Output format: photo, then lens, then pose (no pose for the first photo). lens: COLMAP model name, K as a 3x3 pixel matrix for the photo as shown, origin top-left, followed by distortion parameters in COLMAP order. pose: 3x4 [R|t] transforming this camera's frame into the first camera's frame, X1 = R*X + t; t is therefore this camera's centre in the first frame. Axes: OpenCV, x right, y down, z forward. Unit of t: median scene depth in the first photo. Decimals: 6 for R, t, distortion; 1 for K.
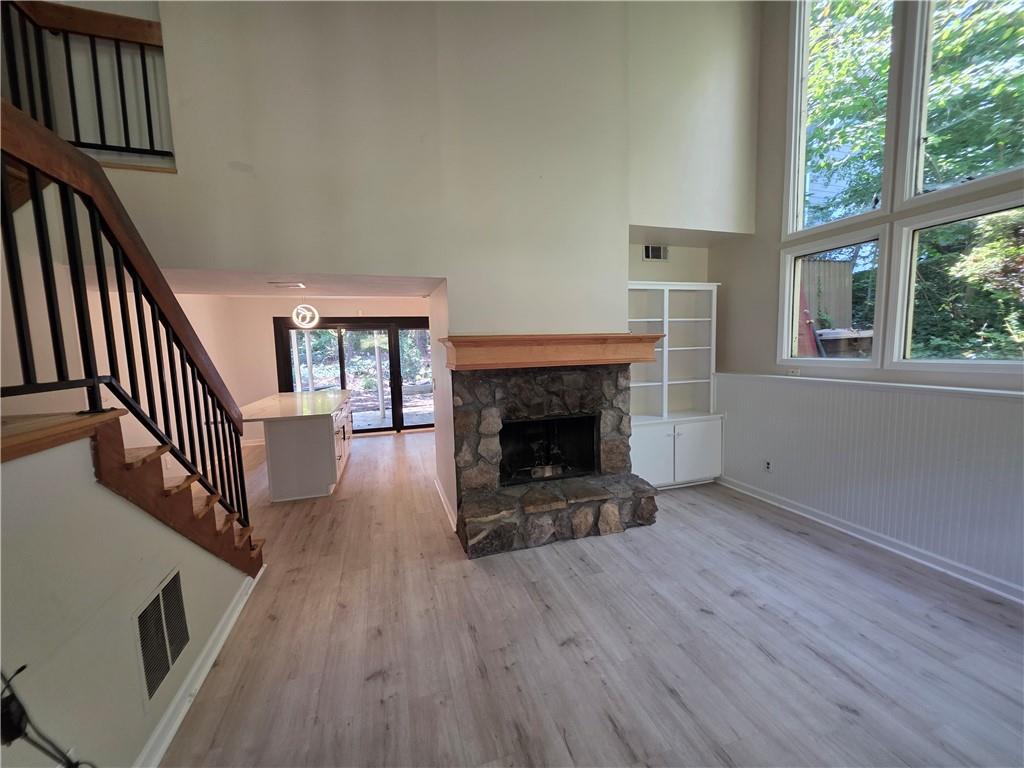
lens RADIAL K [[414.1, 0, 512.0], [0, 414.1, 384.0], [0, 0, 1]] dist [0.001191, 0.000357]
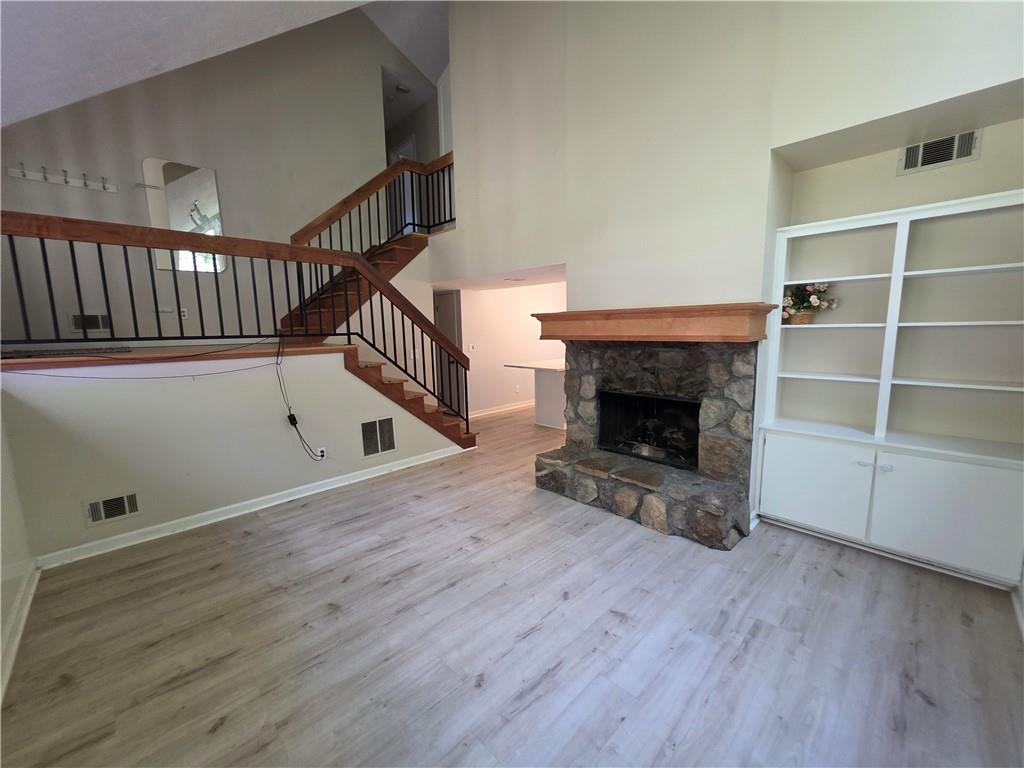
lens RADIAL K [[414.1, 0, 512.0], [0, 414.1, 384.0], [0, 0, 1]] dist [0.001191, 0.000357]
pose [[0.436373, 0.139724, -0.888851, 0.862088], [-0.075888, 0.990064, 0.118378, -0.036633], [0.896560, 0.015796, 0.442641, 0.316623]]
